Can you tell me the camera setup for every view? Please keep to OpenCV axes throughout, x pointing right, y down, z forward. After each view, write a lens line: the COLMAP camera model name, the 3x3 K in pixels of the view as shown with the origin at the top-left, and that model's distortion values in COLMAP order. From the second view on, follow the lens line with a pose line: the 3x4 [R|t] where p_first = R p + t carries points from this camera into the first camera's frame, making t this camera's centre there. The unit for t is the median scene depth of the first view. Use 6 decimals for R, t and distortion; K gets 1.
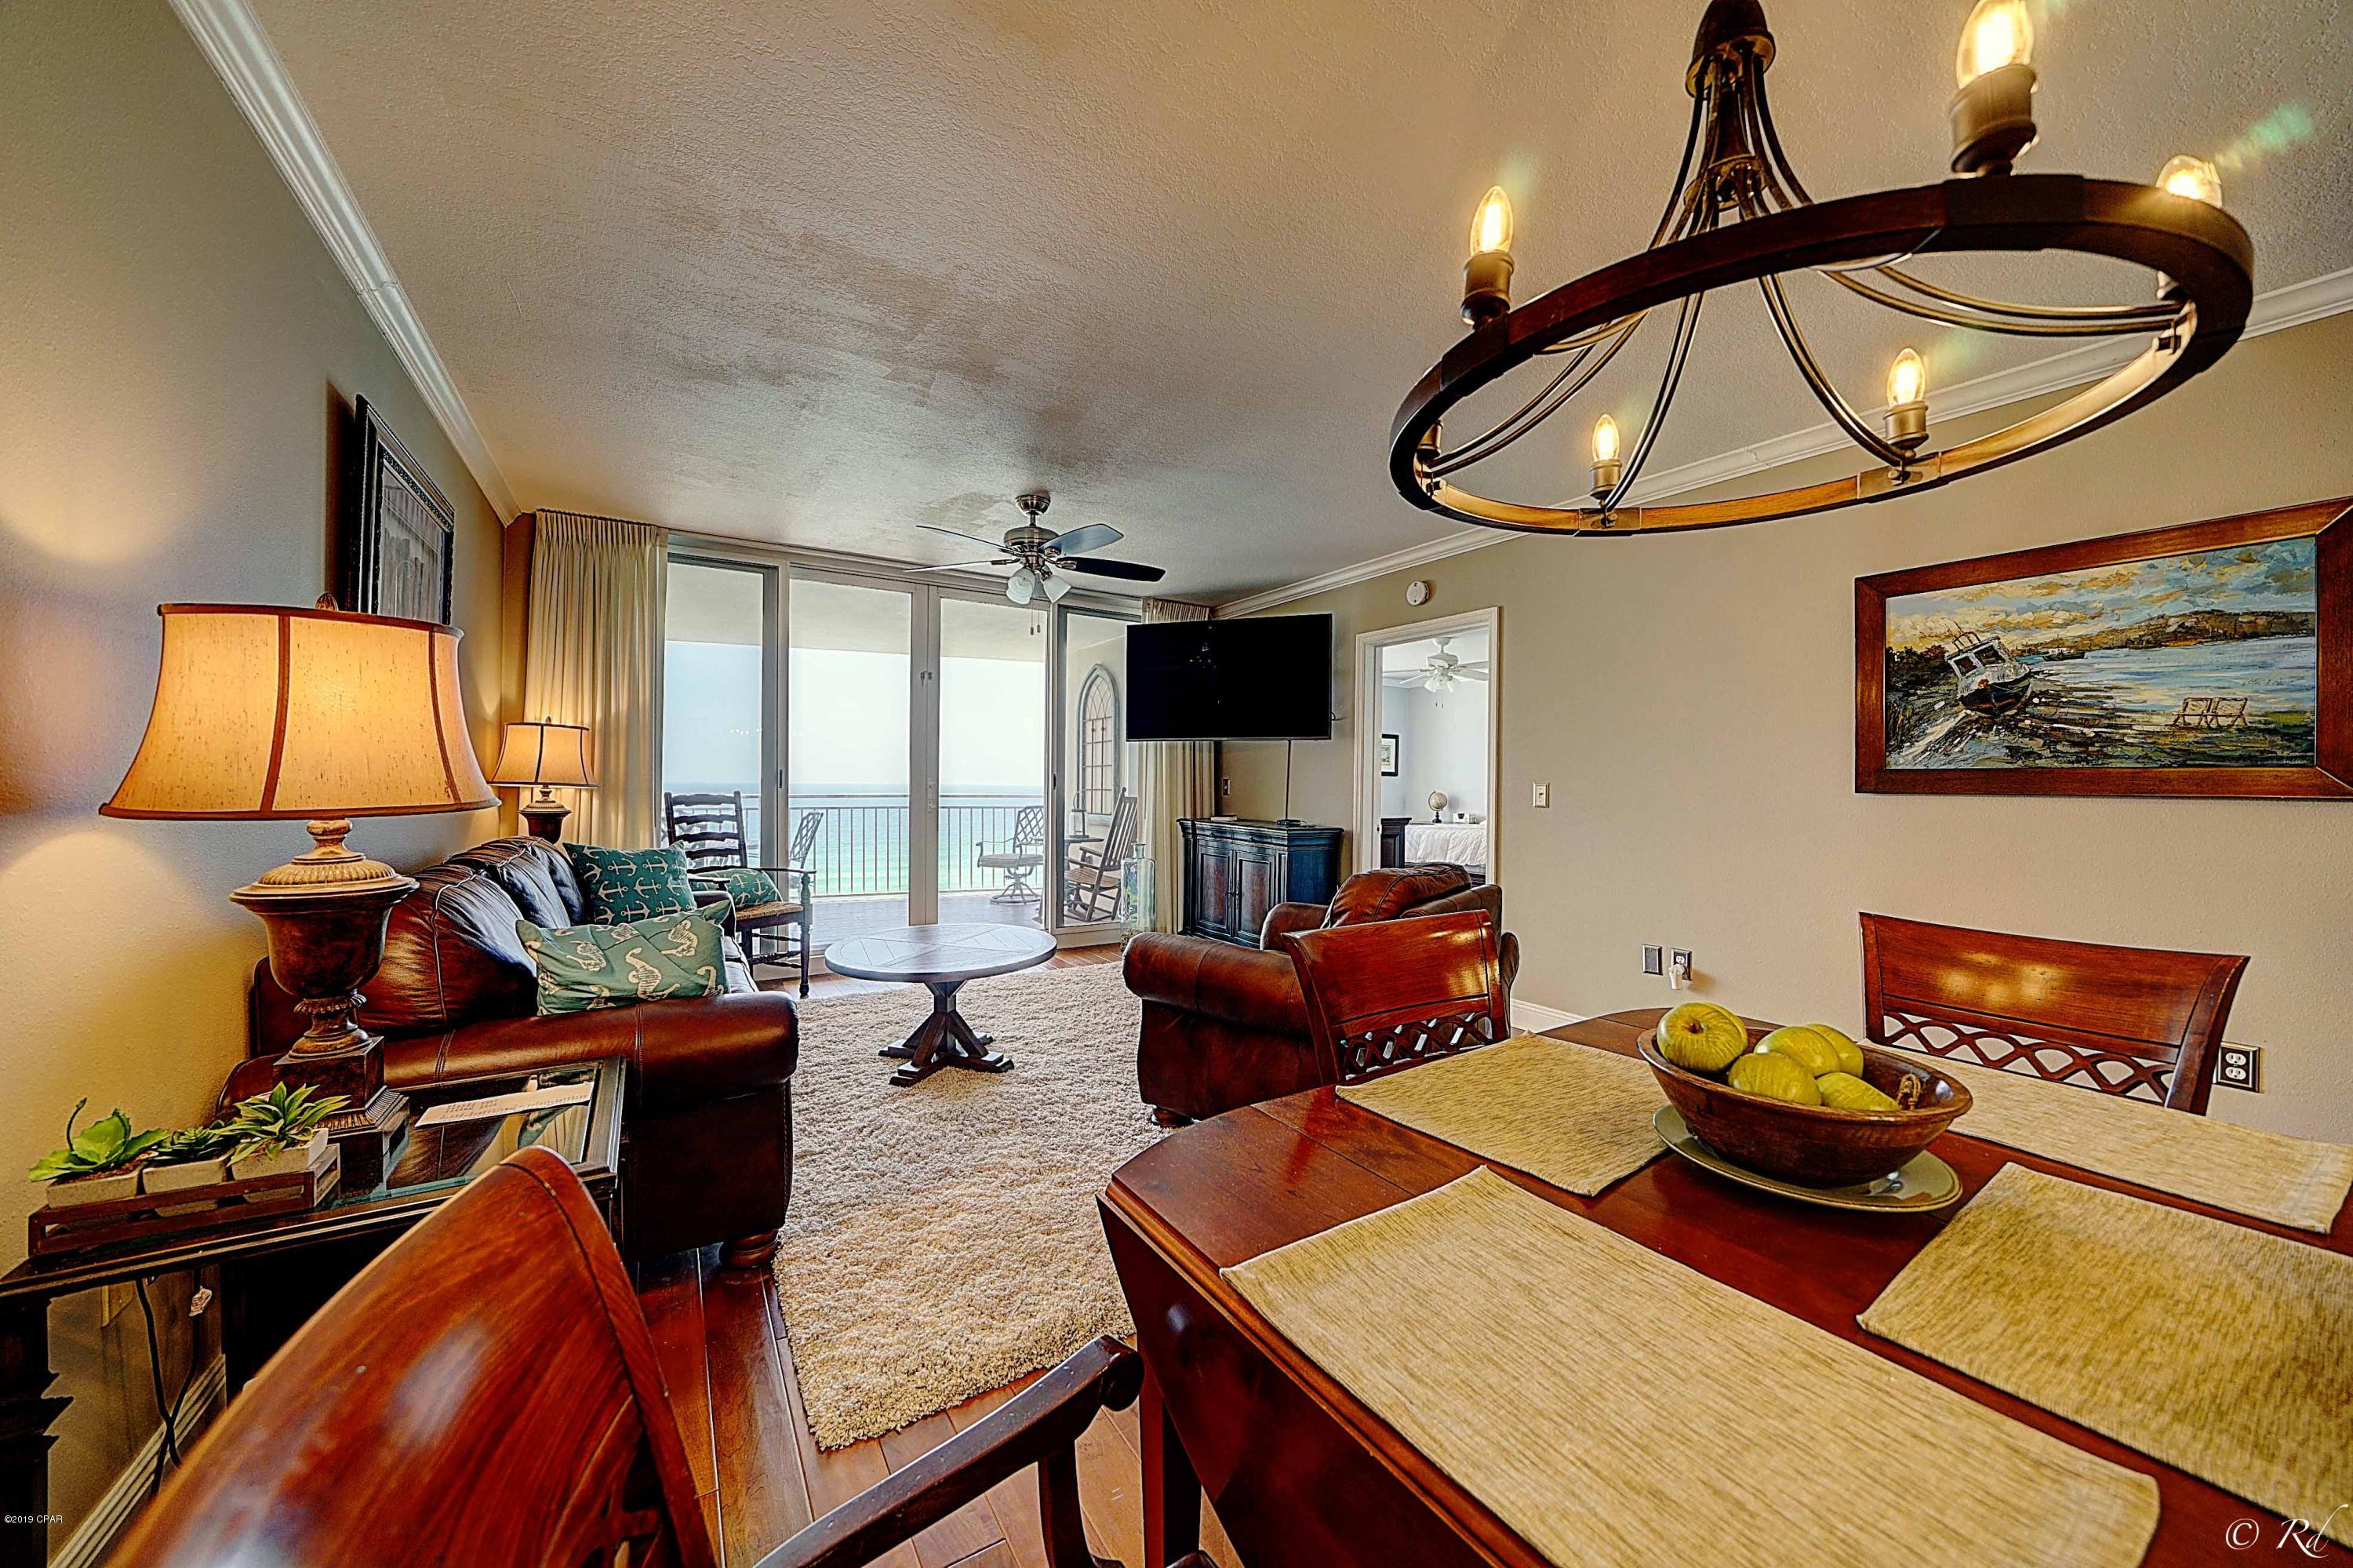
lens RADIAL K [[815.4, 0, 1176.5], [0, 815.4, 784.0], [0, 0, 1]] dist [-0.026909, -0.000041]
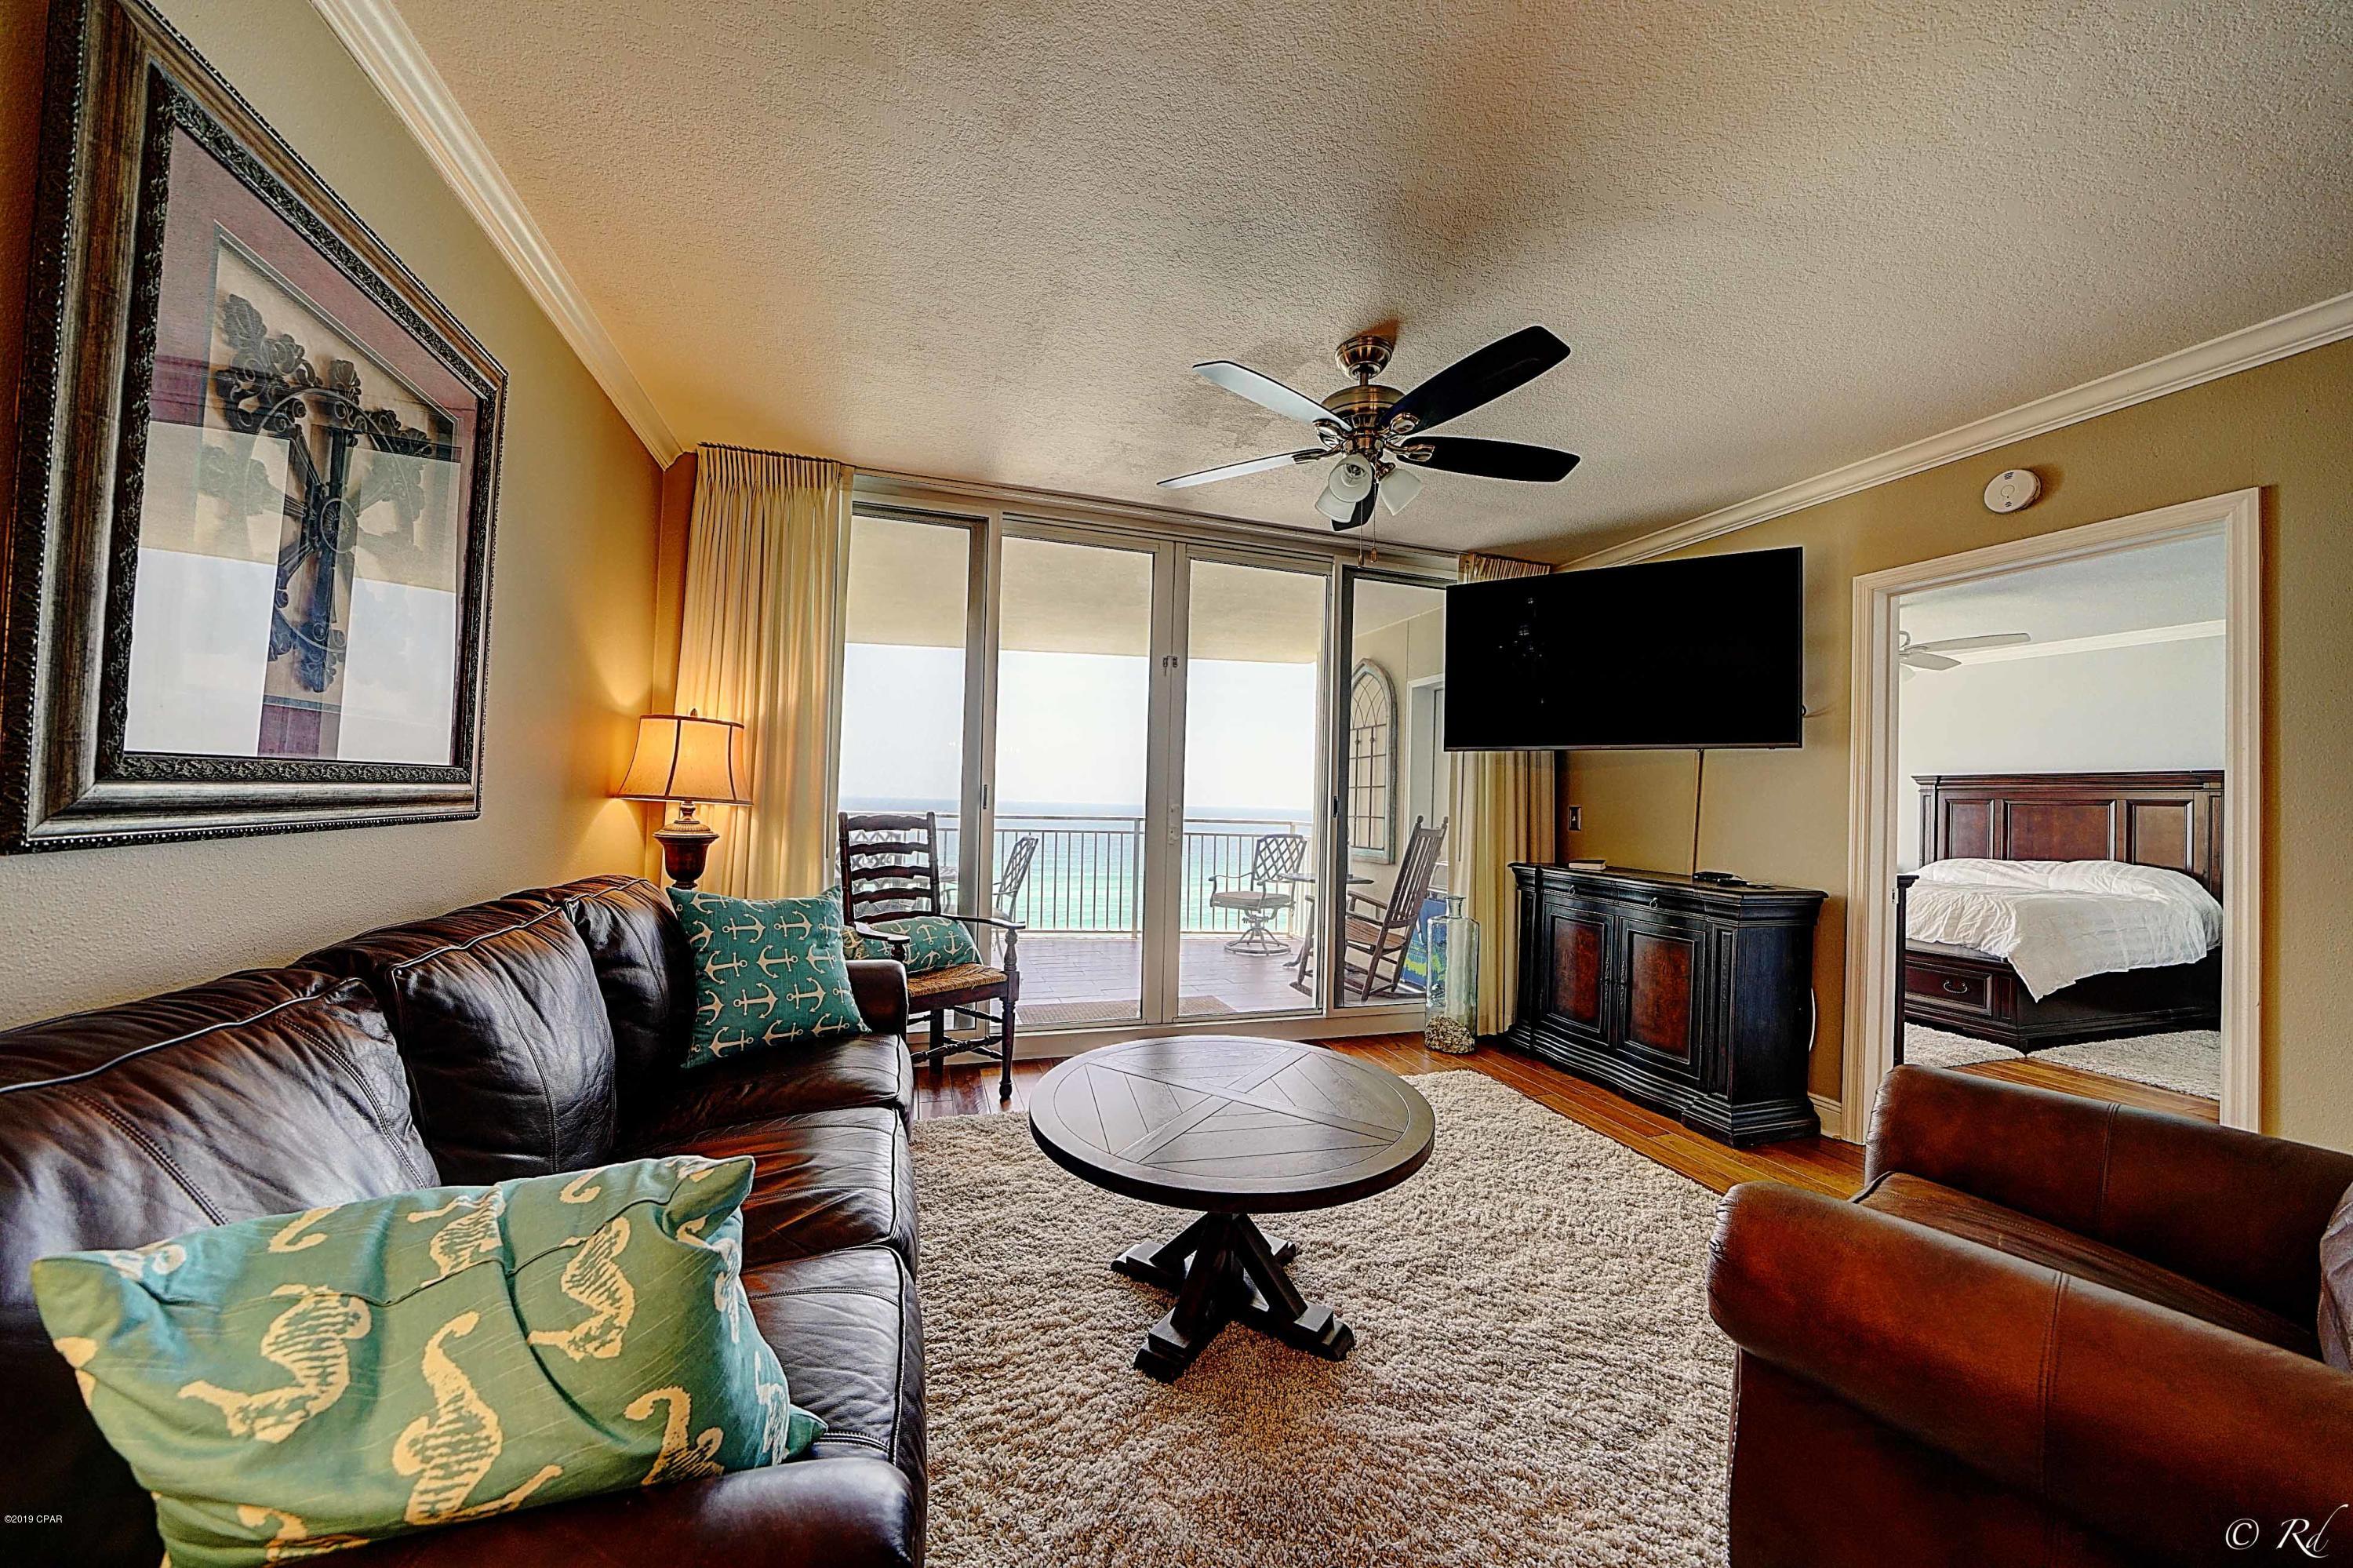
lens RADIAL K [[815.4, 0, 1176.5], [0, 815.4, 784.0], [0, 0, 1]] dist [-0.026909, -0.000041]
pose [[0.969420, 0.011730, -0.245127, -0.133990], [-0.018486, 0.999509, -0.025279, -0.002769], [0.244710, 0.029038, 0.969161, 0.318634]]
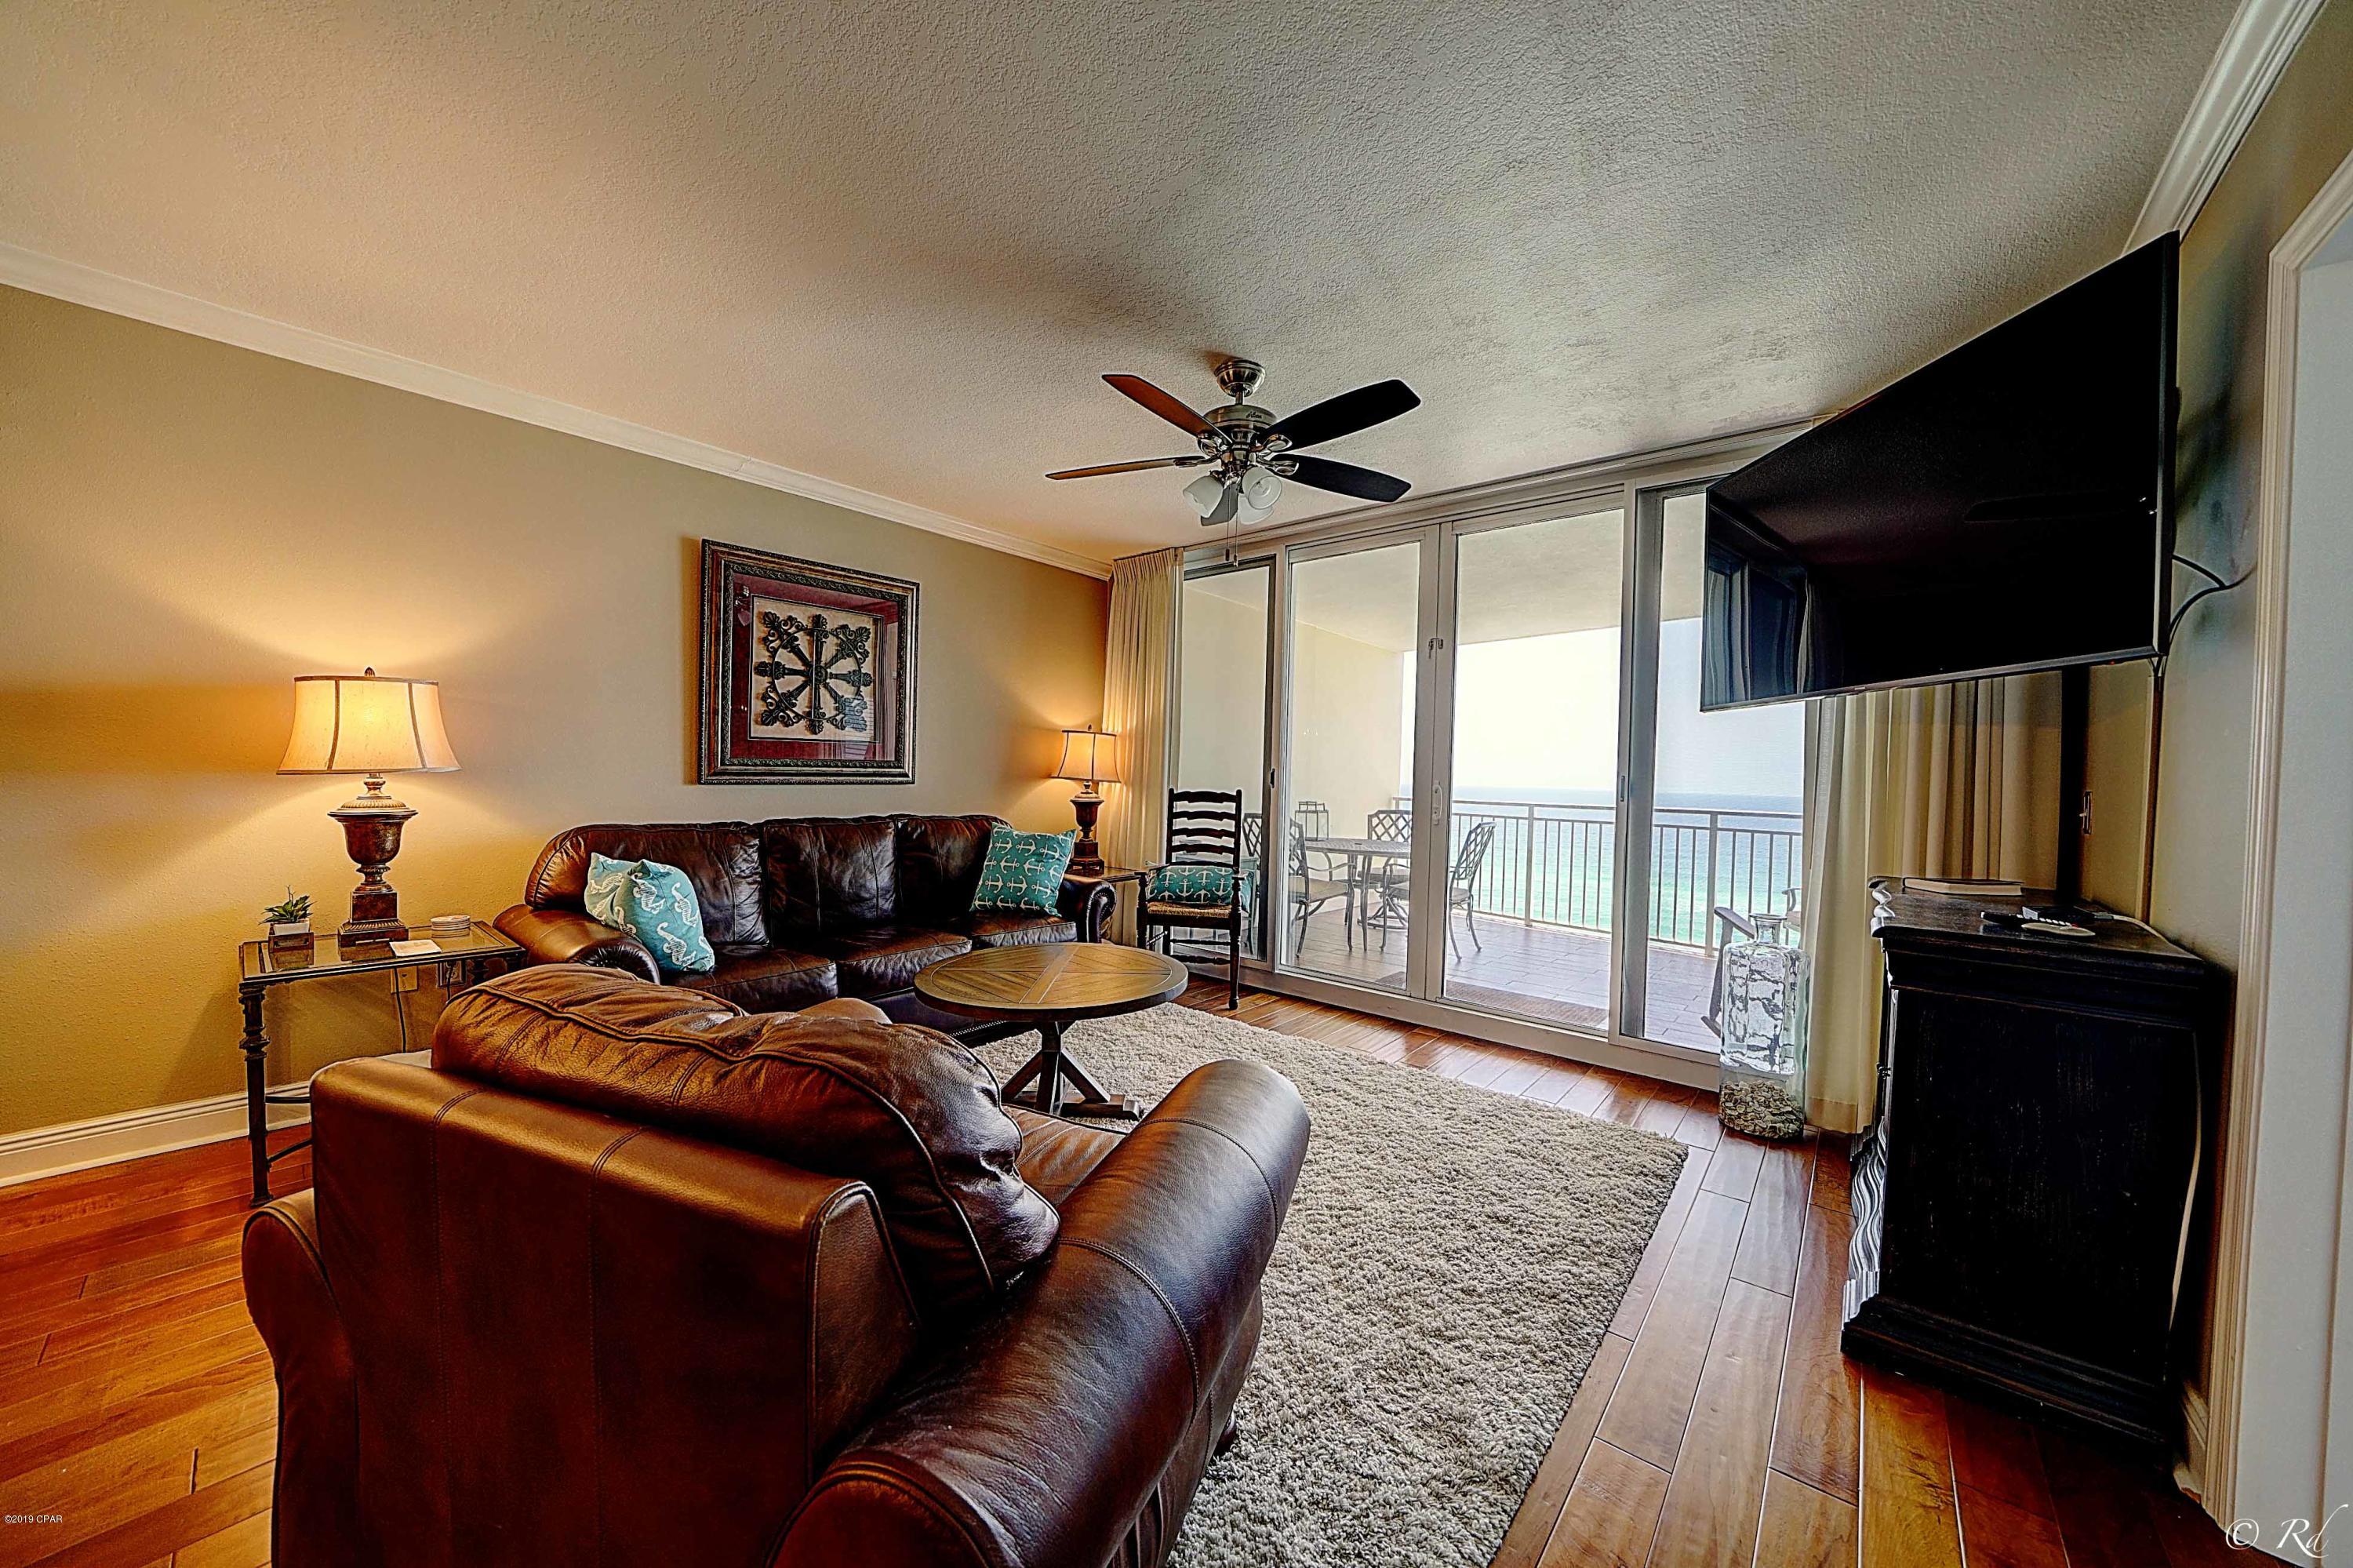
lens RADIAL K [[815.4, 0, 1176.5], [0, 815.4, 784.0], [0, 0, 1]] dist [-0.026909, -0.000041]
pose [[0.293513, 0.007191, -0.955928, 0.399163], [-0.024645, 0.999696, -0.000047, 0.003358], [0.955637, 0.023573, 0.293601, 0.635473]]
